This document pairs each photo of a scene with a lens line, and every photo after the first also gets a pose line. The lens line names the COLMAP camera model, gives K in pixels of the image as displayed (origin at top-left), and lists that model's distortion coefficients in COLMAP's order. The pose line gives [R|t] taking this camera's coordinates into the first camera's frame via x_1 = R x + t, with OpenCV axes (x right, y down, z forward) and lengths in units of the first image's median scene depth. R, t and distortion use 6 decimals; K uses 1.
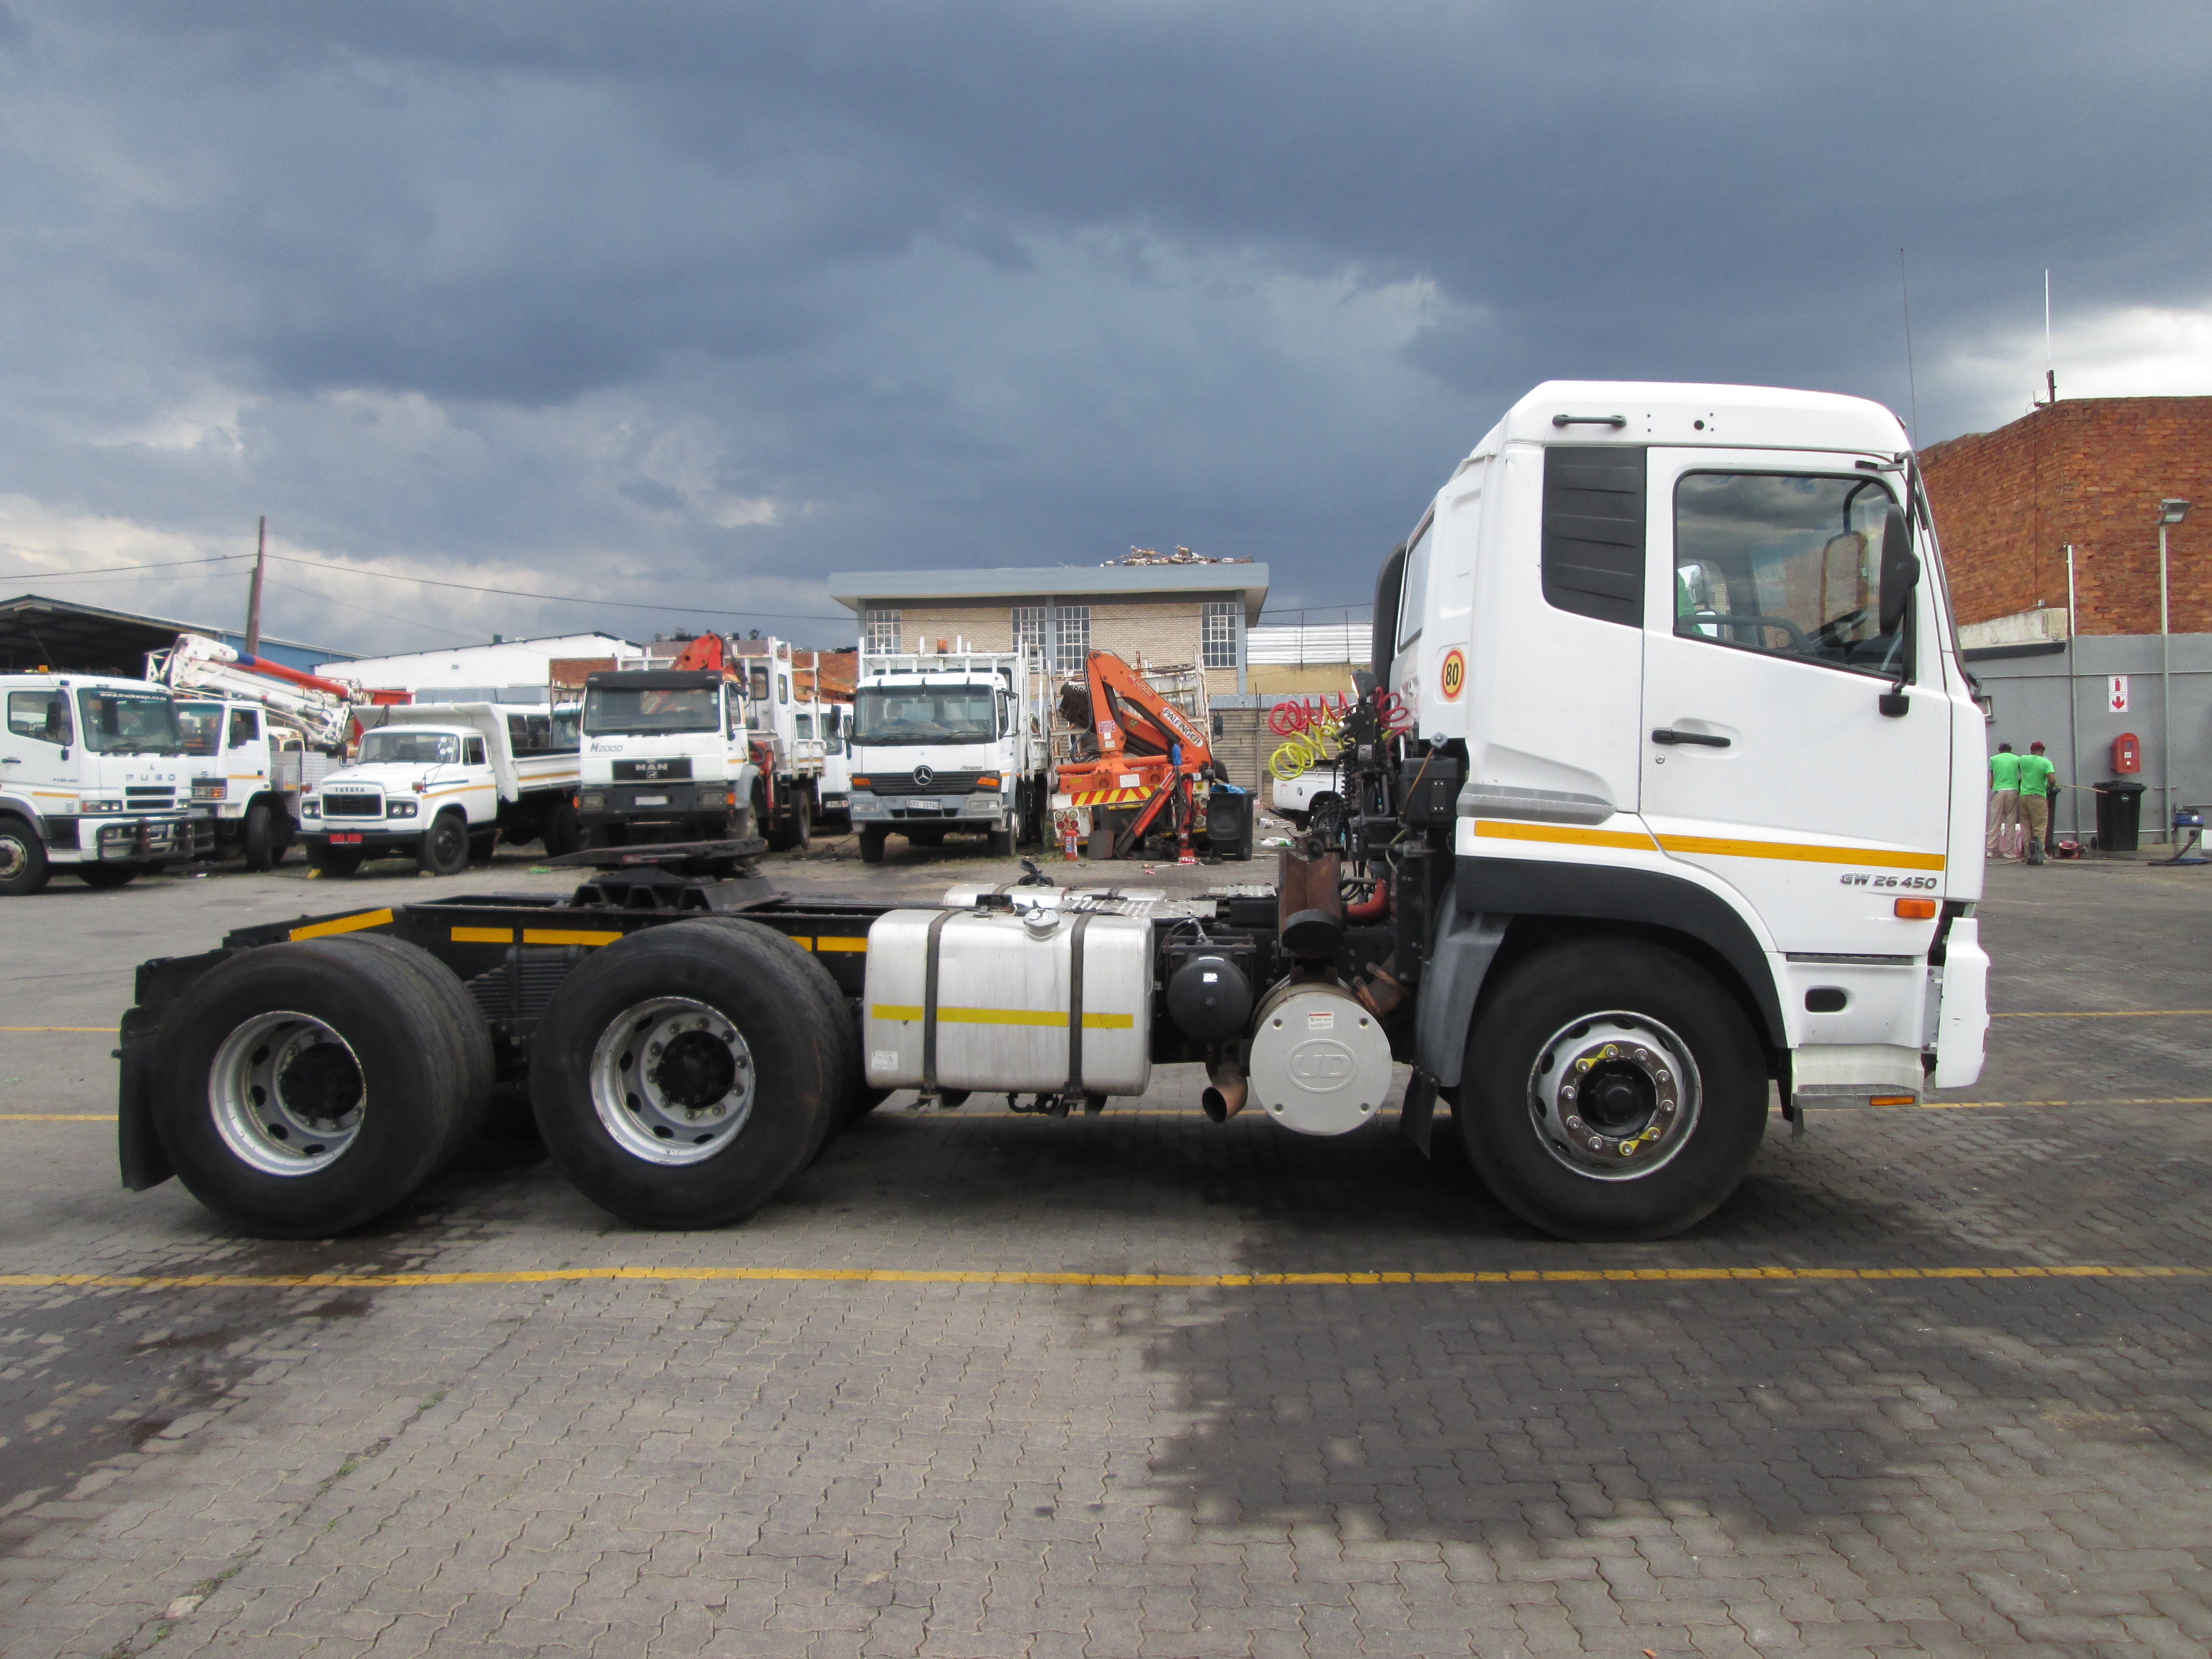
lens RADIAL K [[1831.5, 0, 1105.1], [0, 1831.5, 823.9], [0, 0, 1]] dist [-0.055266, 0.018435]
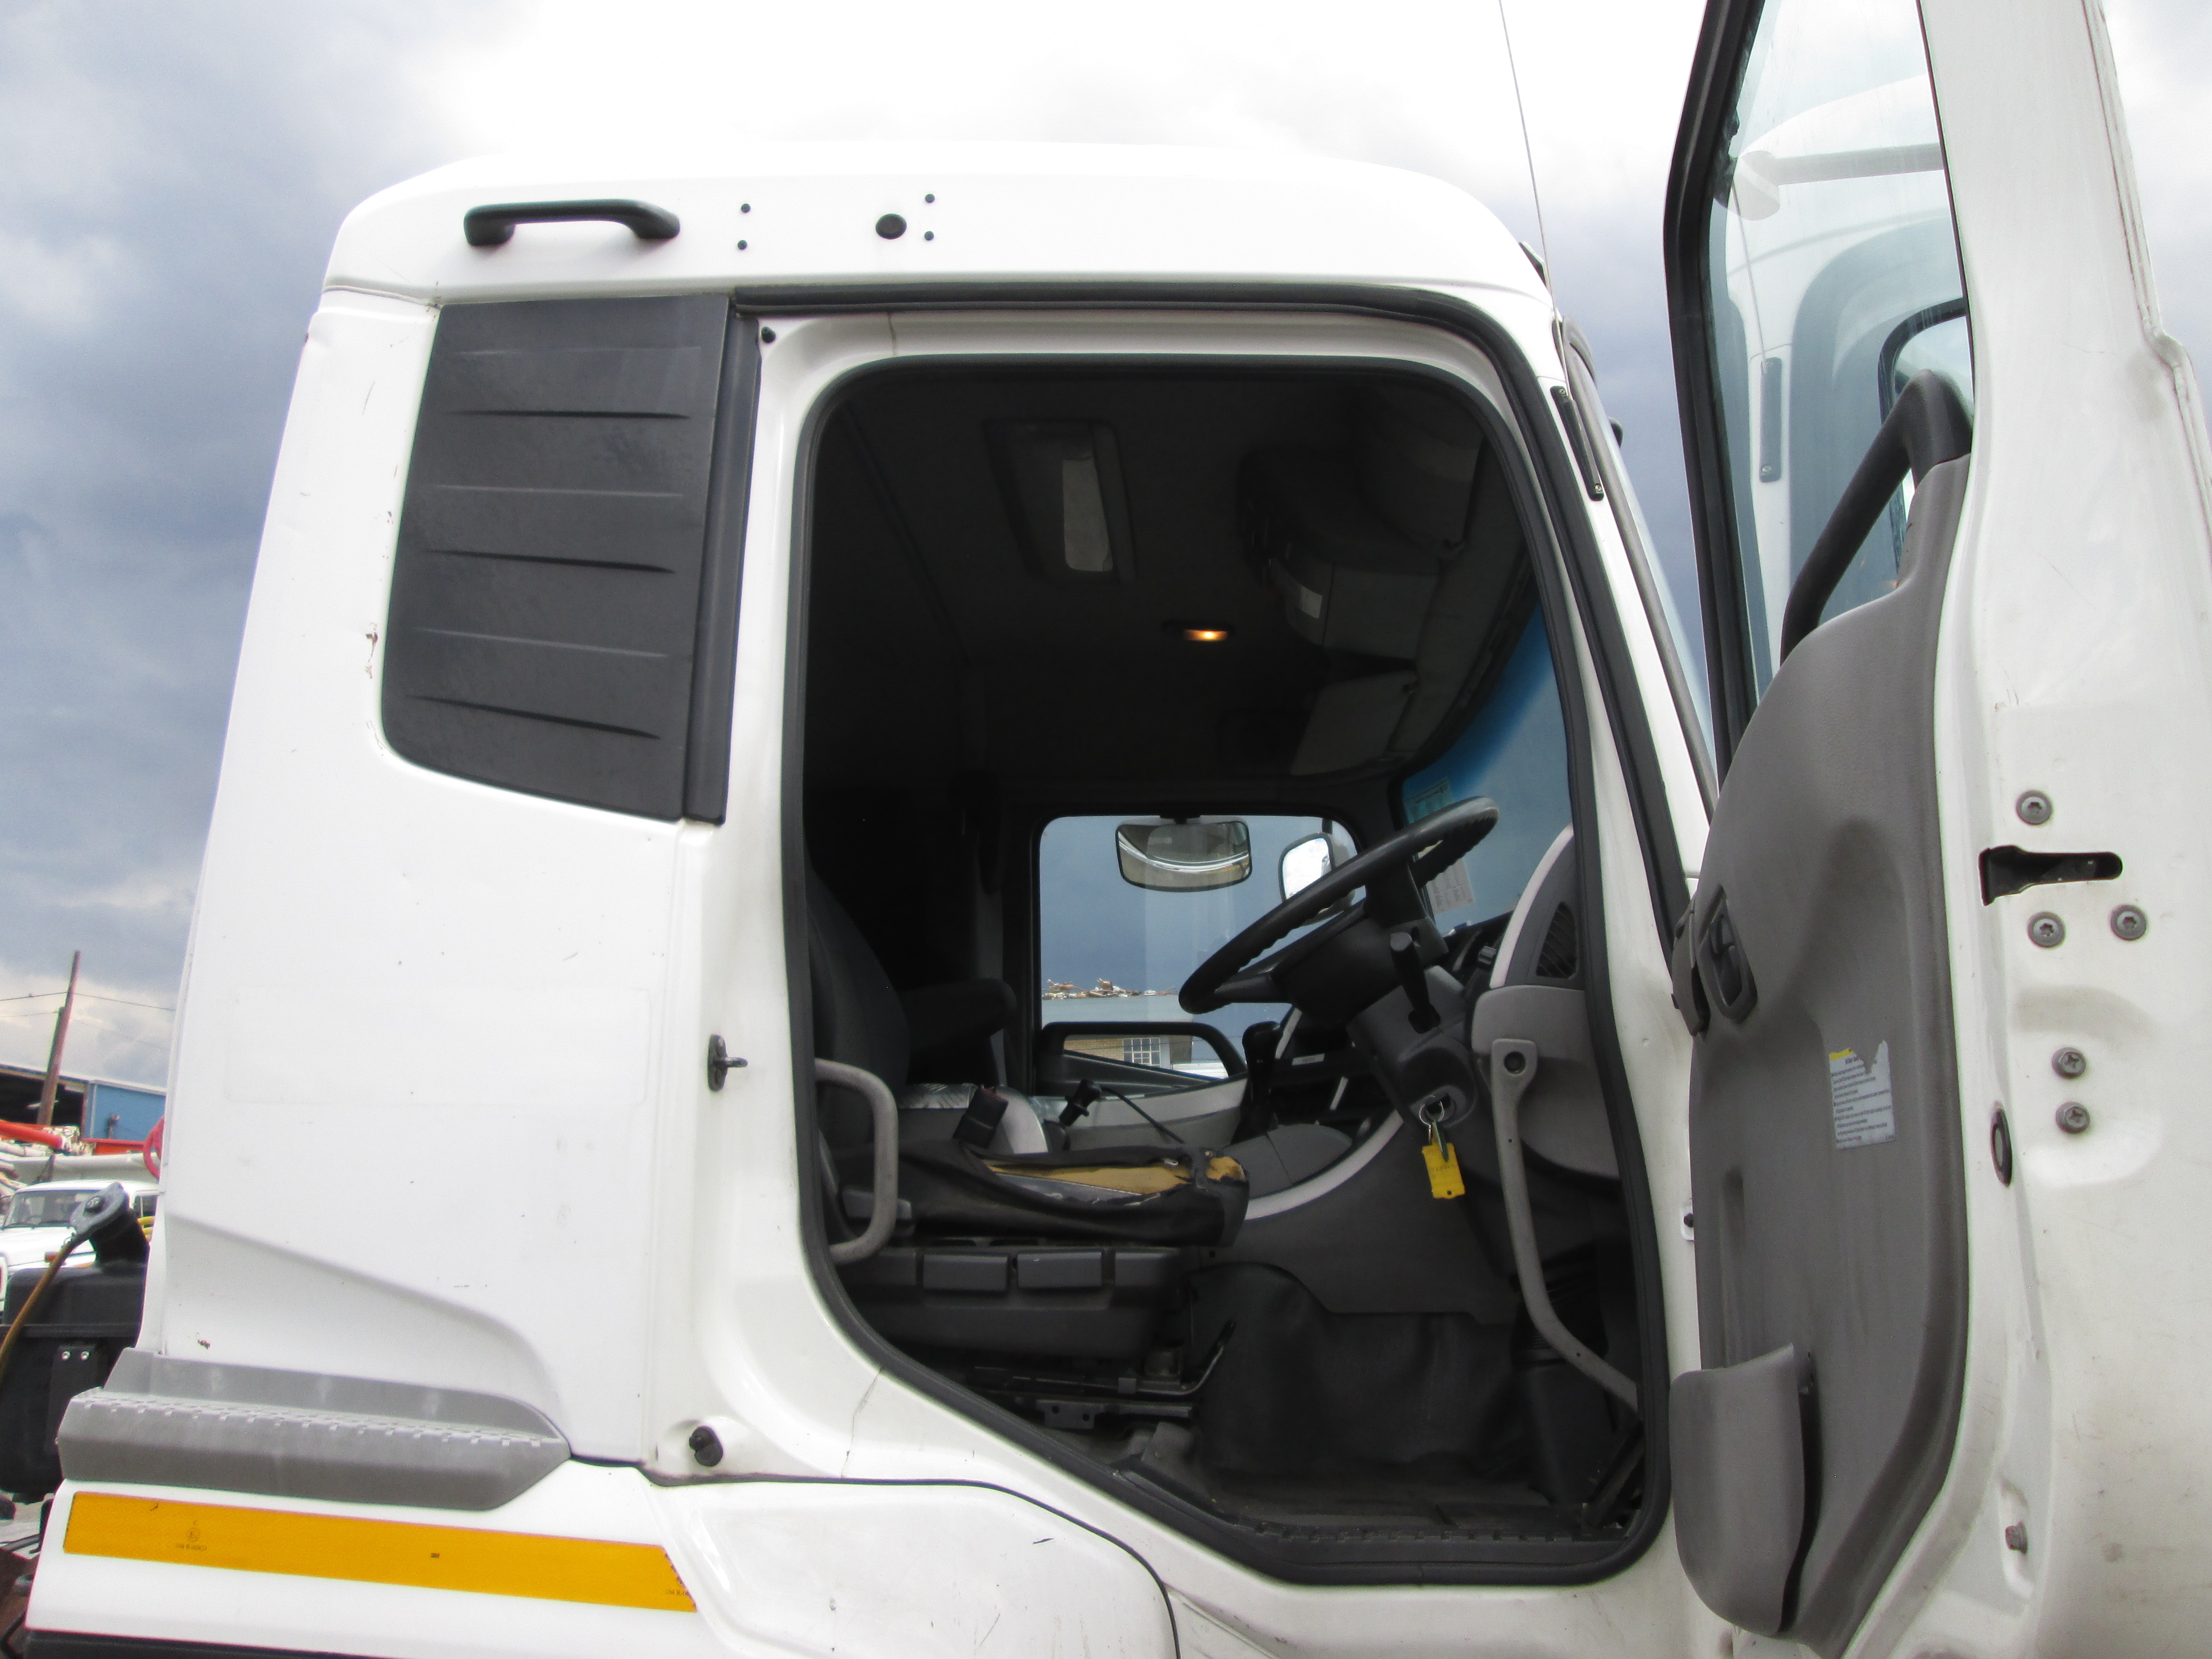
lens RADIAL K [[1831.5, 0, 1109.9], [0, 1831.5, 825.7], [0, 0, 1]] dist [-0.055266, 0.018435]
pose [[0.999637, -0.014886, 0.022459, 0.077276], [0.019795, 0.971238, -0.237286, -0.007231], [-0.018281, 0.237644, 0.971180, 0.151688]]
